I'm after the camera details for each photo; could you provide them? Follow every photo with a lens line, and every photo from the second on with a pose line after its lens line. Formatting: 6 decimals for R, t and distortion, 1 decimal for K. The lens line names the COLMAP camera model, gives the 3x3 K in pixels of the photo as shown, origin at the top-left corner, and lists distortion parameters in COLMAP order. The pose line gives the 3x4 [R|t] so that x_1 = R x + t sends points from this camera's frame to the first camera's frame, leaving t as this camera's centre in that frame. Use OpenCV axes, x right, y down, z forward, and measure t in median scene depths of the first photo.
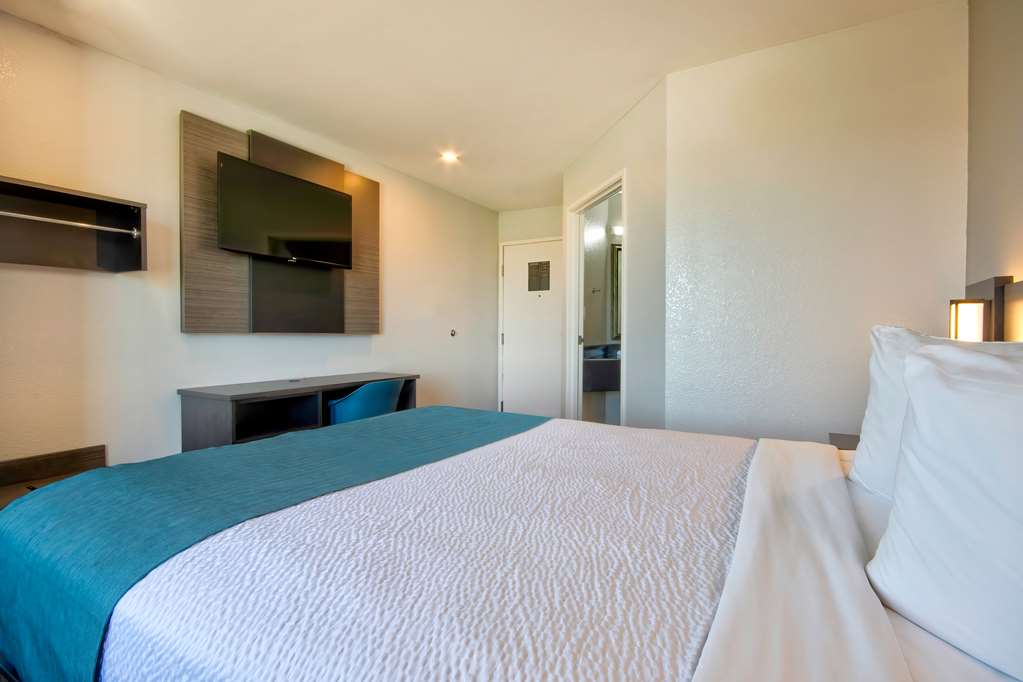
lens RADIAL K [[507.4, 0, 513.9], [0, 507.4, 338.6], [0, 0, 1]] dist [0.001465, 0.000434]
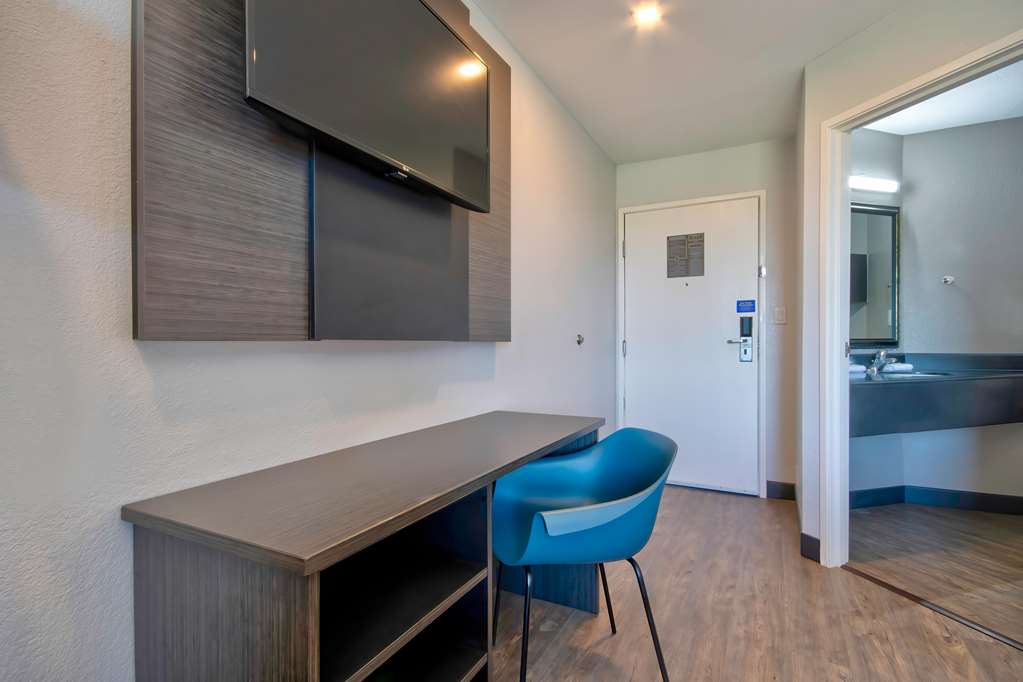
lens RADIAL K [[503.2, 0, 506.5], [0, 503.2, 341.6], [0, 0, 1]] dist [0.003326, -0.001277]
pose [[0.999311, -0.004355, 0.036862, -0.292438], [0.004669, 0.999954, -0.008432, -0.004567], [-0.036824, 0.008598, 0.999285, 0.457303]]
